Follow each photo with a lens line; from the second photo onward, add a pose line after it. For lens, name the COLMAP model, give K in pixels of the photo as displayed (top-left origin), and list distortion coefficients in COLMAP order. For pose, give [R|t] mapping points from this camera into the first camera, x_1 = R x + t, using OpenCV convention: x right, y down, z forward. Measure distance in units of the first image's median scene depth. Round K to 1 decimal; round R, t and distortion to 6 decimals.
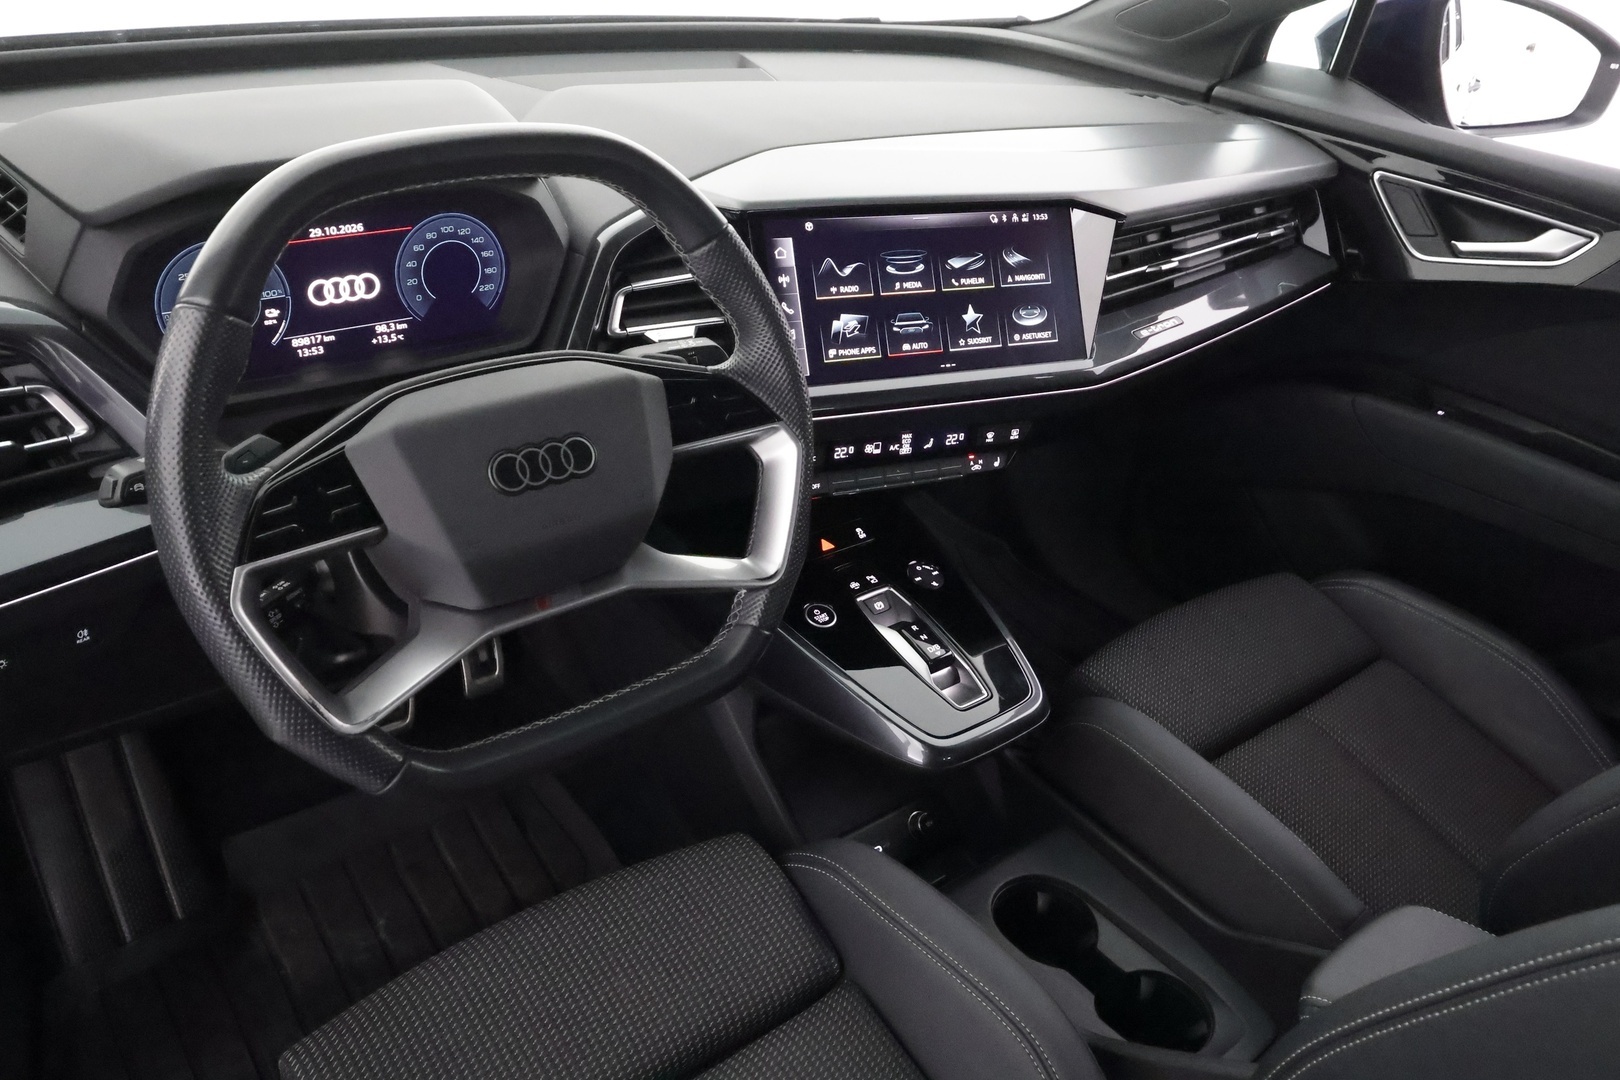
lens RADIAL K [[1282.4, 0, 806.7], [0, 1282.4, 531.2], [0, 0, 1]] dist [0.007469, -0.006907]
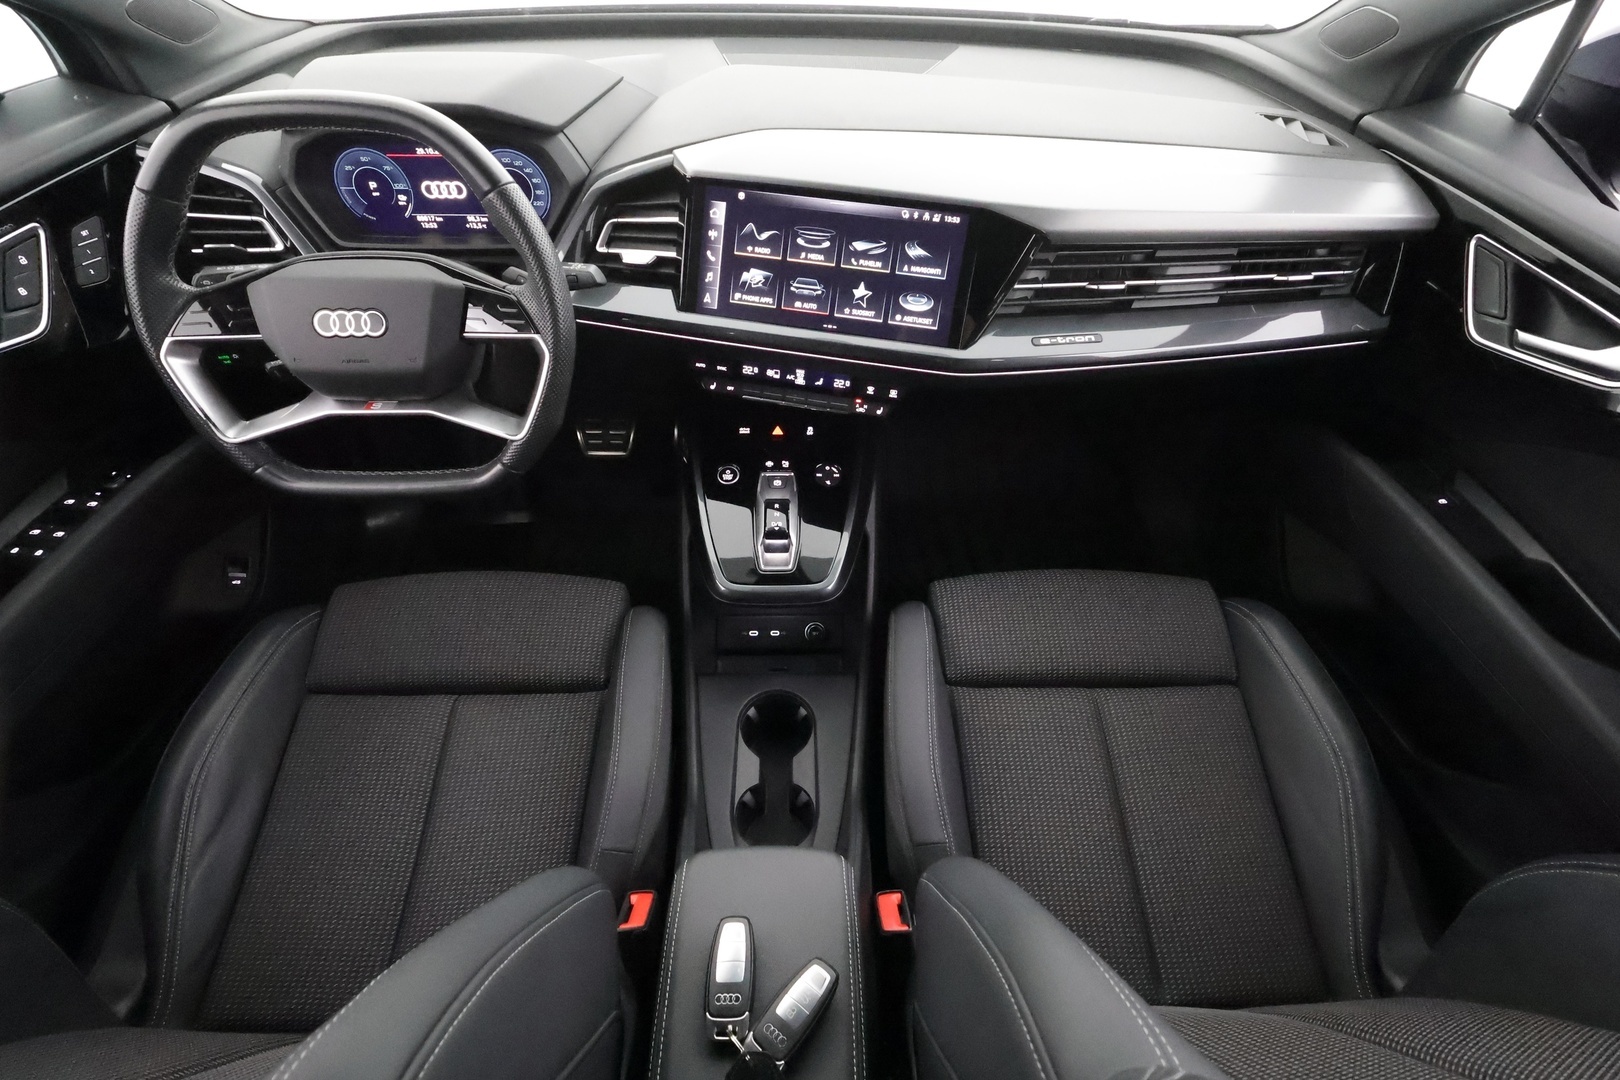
lens RADIAL K [[755.3, 0, 810.0], [0, 755.3, 540.0], [0, 0, 1]] dist [-0.000454, 0.001830]
pose [[0.789129, 0.382078, -0.480928, 0.545286], [-0.255492, 0.916213, 0.308671, -0.162231], [0.558569, -0.120708, 0.820628, 0.335900]]
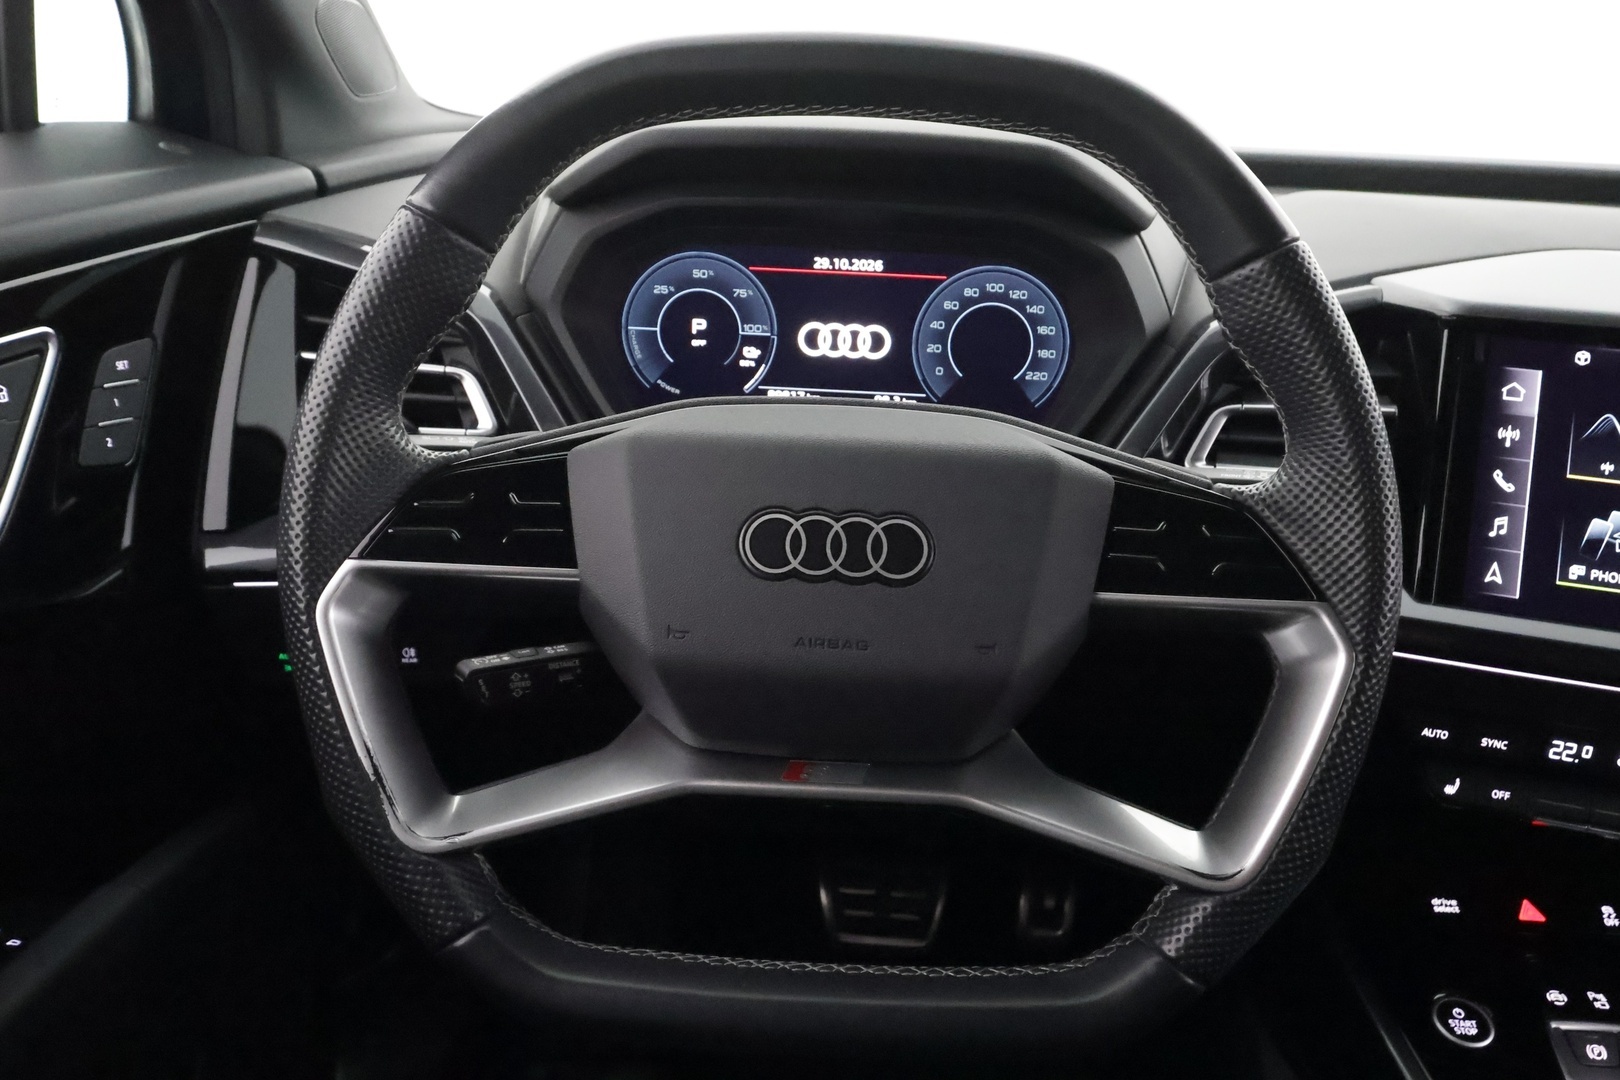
lens RADIAL K [[1282.4, 0, 806.7], [0, 1282.4, 531.2], [0, 0, 1]] dist [0.007469, -0.006907]
pose [[0.754180, 0.180505, -0.631372, 0.114375], [-0.305135, 0.947703, -0.093545, 0.001781], [0.581468, 0.263204, 0.769817, 0.342341]]
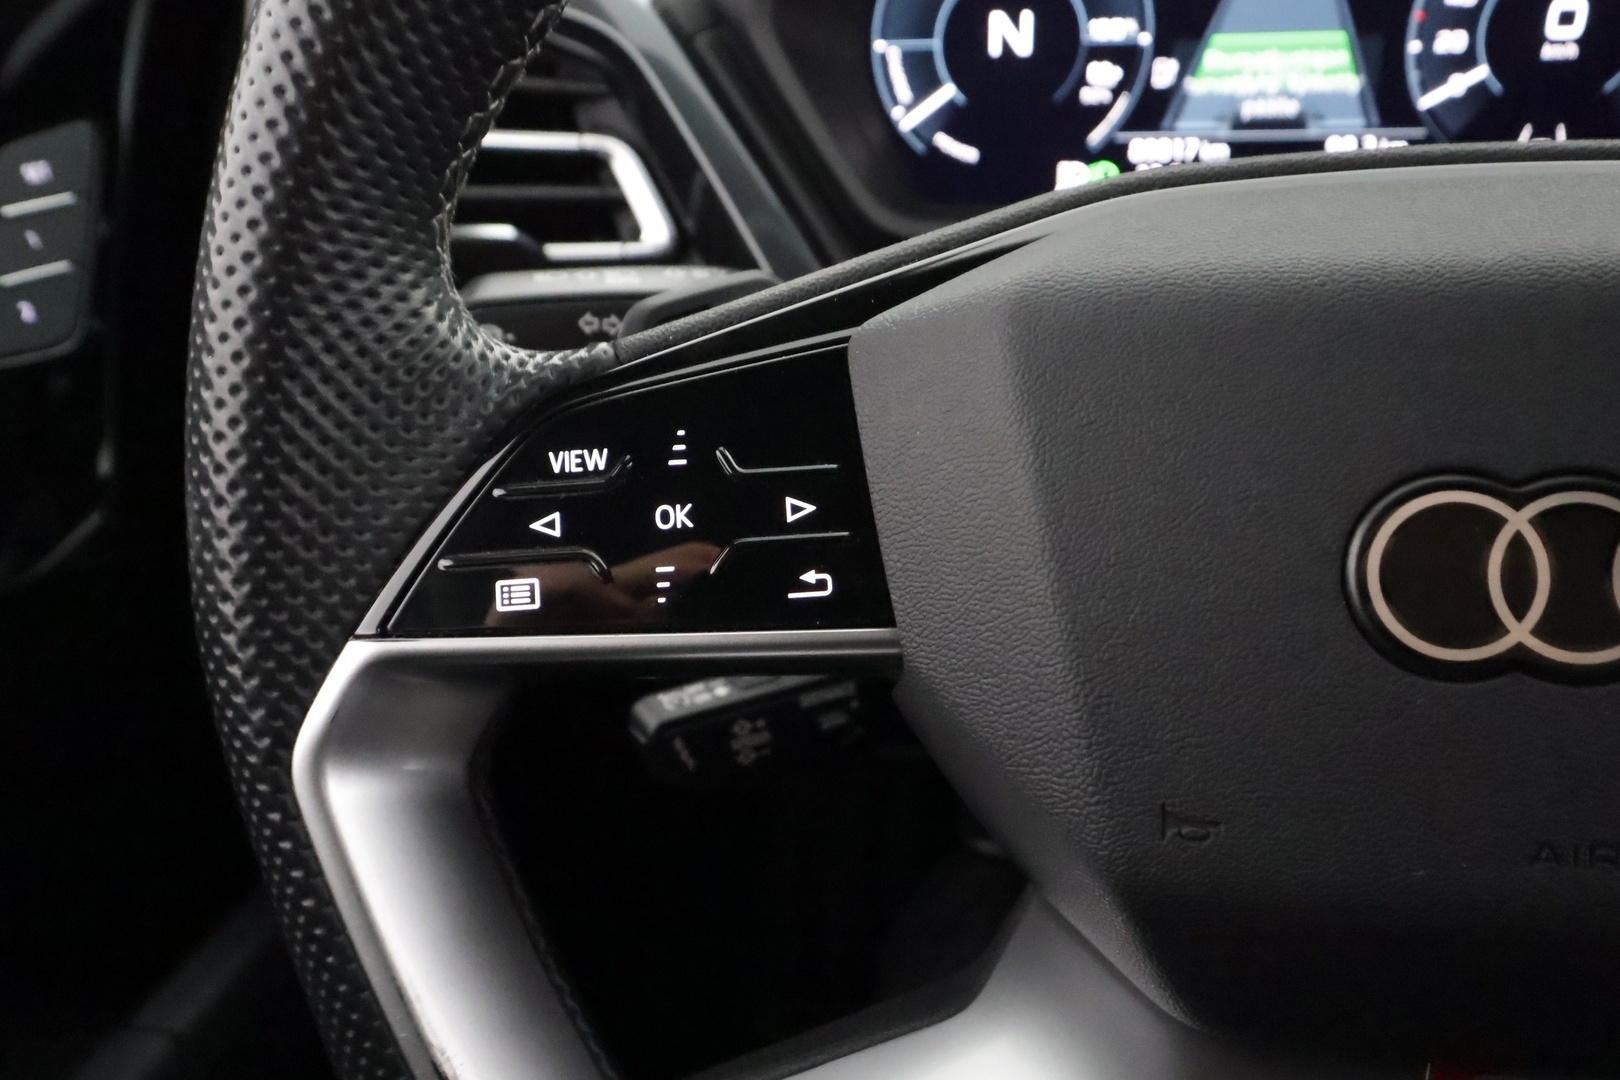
lens RADIAL K [[1308.1, 0, 847.7], [0, 1308.1, 490.3], [0, 0, 1]] dist [-0.037787, -0.001936]
pose [[0.688003, 0.257651, -0.678430, -0.098693], [-0.268743, 0.958846, 0.091610, -0.036117], [0.674113, 0.119296, 0.728931, 0.493543]]
